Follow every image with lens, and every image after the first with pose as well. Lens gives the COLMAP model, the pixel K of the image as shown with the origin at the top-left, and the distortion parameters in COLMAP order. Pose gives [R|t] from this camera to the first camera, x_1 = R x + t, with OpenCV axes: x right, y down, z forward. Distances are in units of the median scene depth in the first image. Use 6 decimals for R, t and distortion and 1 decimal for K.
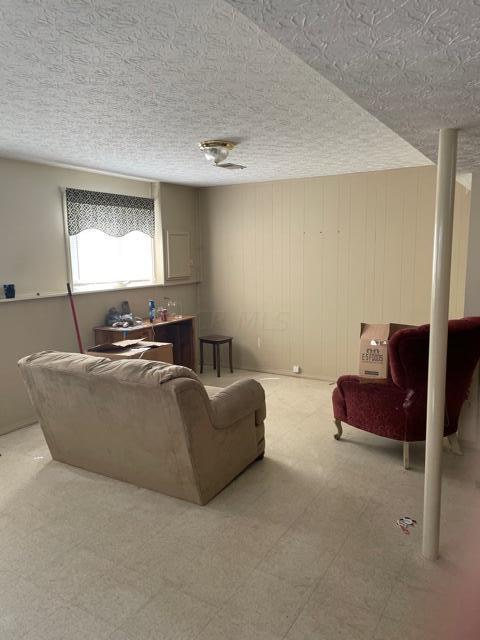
lens RADIAL K [[480.6, 0, 239.5], [0, 480.6, 319.1], [0, 0, 1]] dist [0.013957, -0.015619]
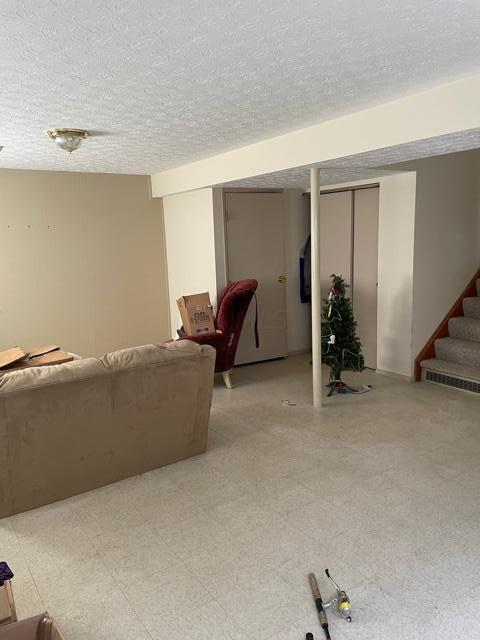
lens RADIAL K [[480.6, 0, 240.3], [0, 480.6, 320.9], [0, 0, 1]] dist [0.013957, -0.015619]
pose [[0.417547, -0.148603, 0.896421, -0.963567], [0.168331, 0.982111, 0.084400, -0.010133], [-0.892927, 0.115655, 0.435092, 0.348790]]
